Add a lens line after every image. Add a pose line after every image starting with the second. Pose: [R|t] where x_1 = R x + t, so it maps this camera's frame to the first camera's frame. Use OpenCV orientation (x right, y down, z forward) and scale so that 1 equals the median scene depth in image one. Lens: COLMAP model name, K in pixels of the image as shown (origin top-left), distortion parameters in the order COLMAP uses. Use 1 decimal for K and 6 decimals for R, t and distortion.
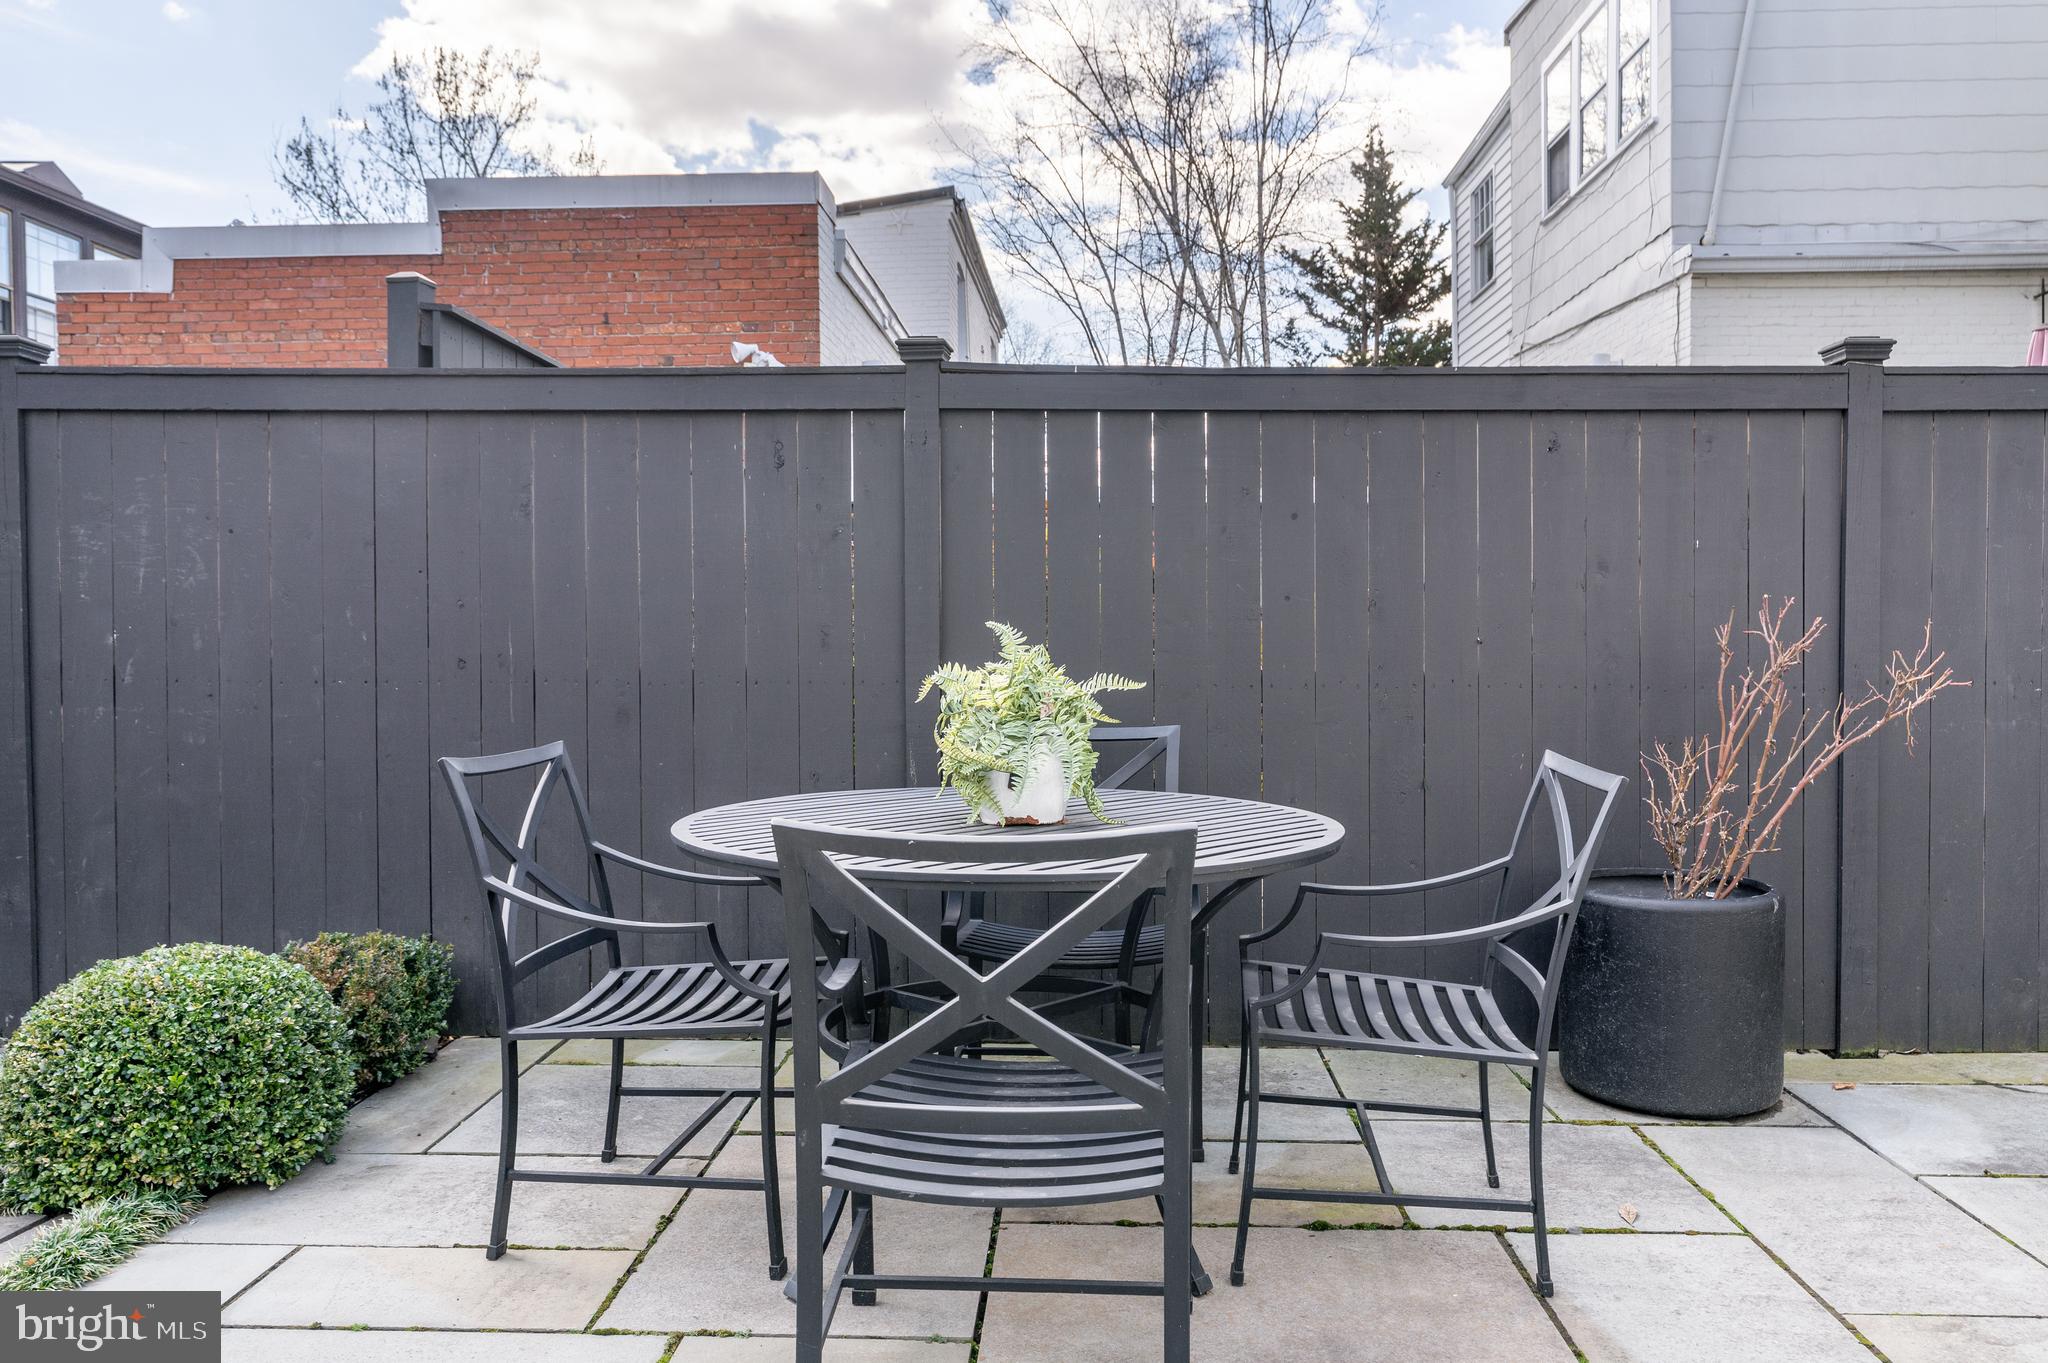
lens RADIAL K [[1468.2, 0, 1034.9], [0, 1468.2, 680.5], [0, 0, 1]] dist [0.007305, 0.000573]
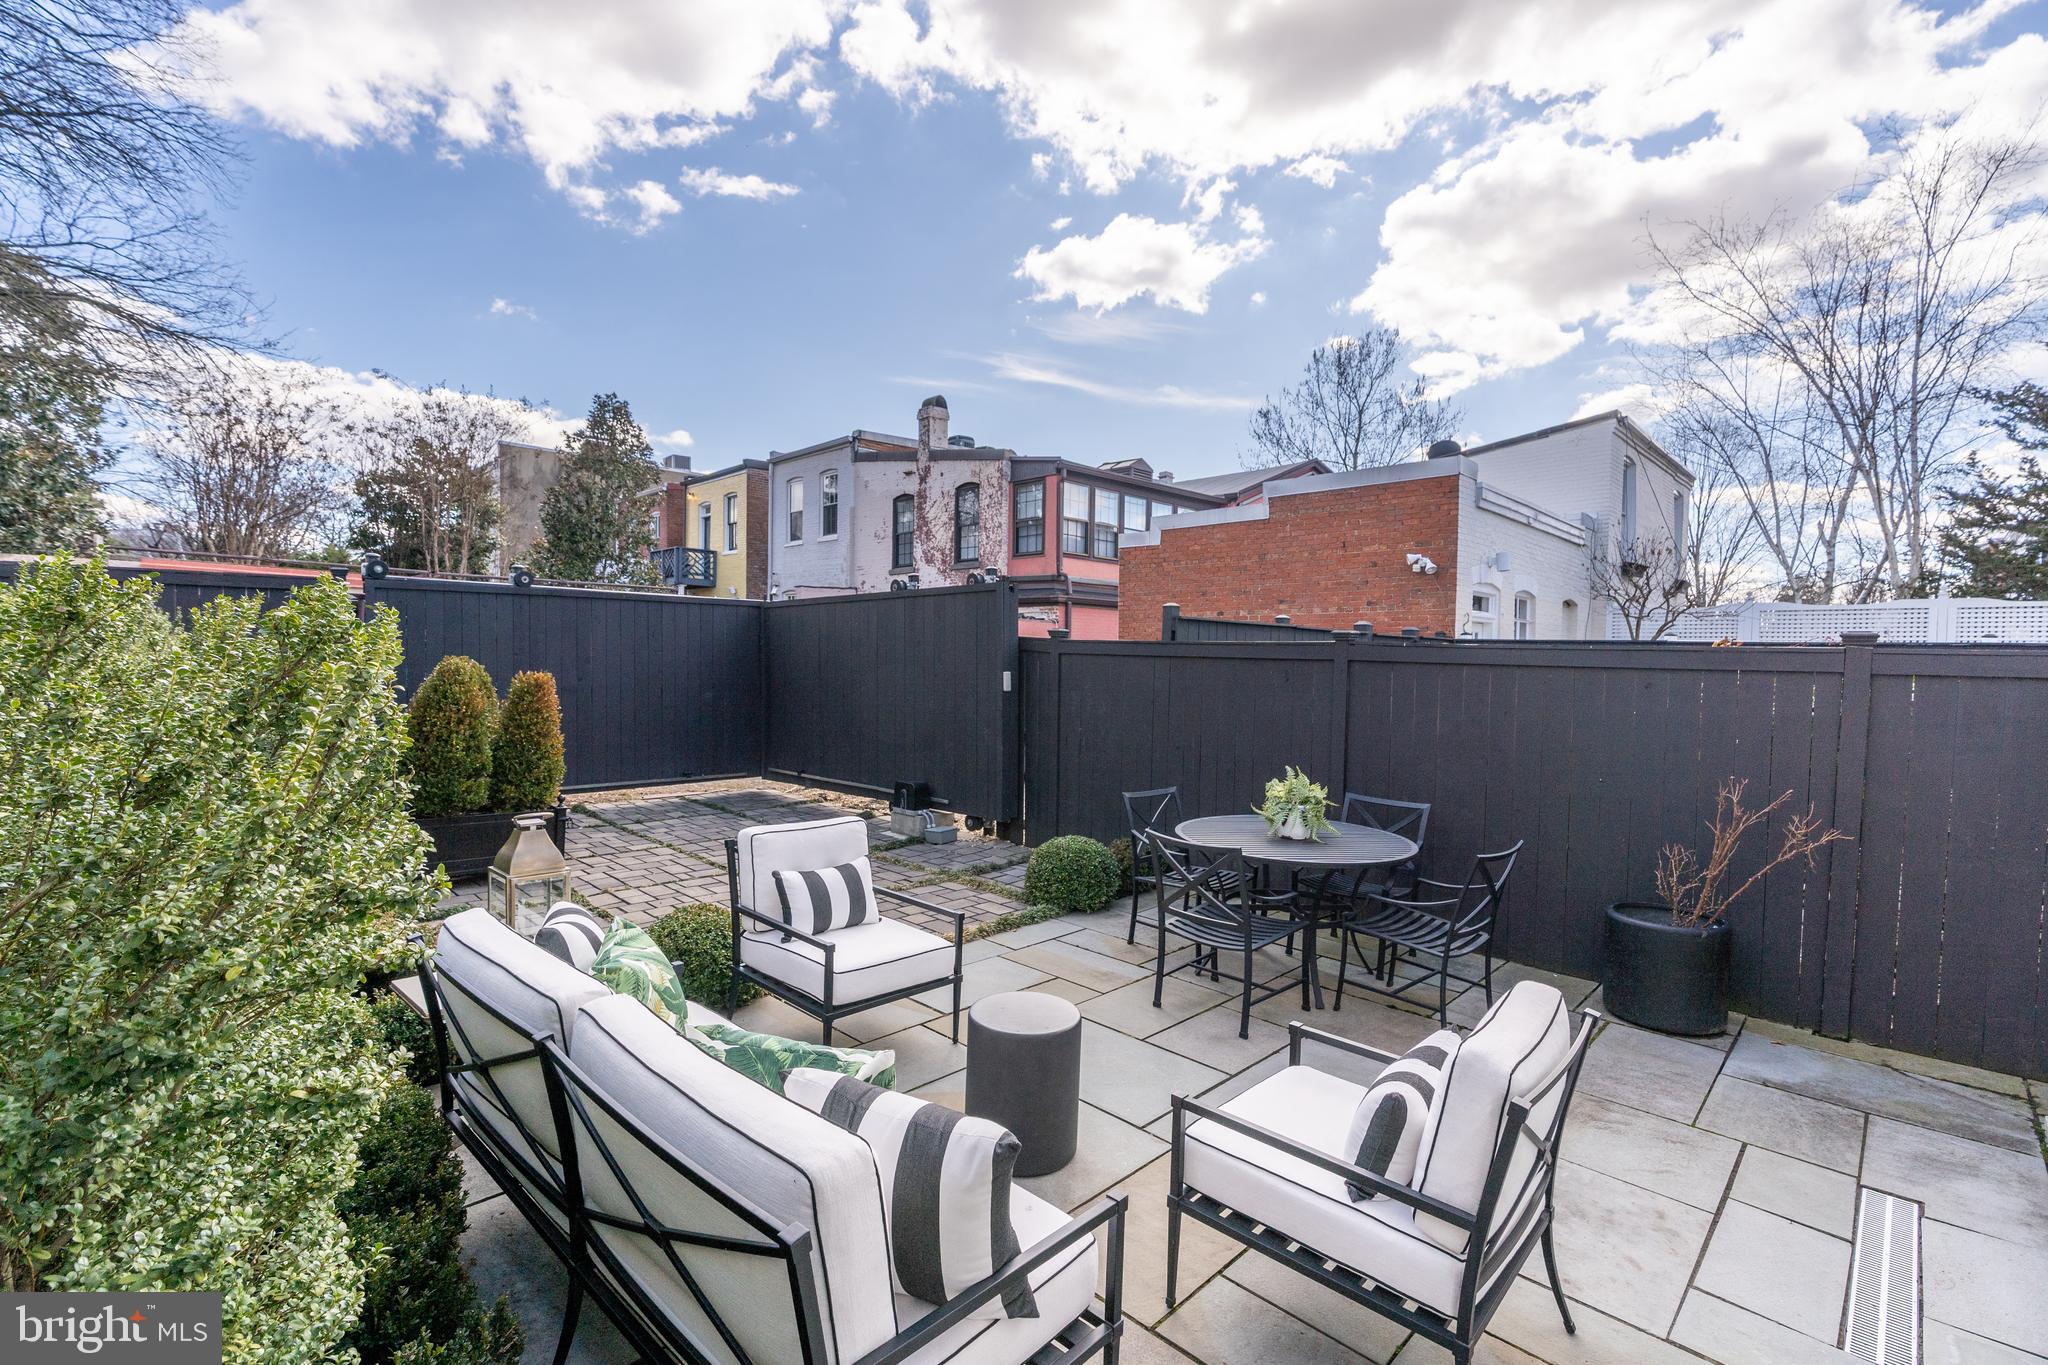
lens RADIAL K [[926.9, 0, 1025.5], [0, 926.9, 676.5], [0, 0, 1]] dist [-0.005715, 0.002208]
pose [[0.741336, 0.033823, -0.670282, 0.597648], [-0.042114, 0.999105, 0.003837, -0.149855], [0.669812, 0.025384, 0.742097, -0.518520]]
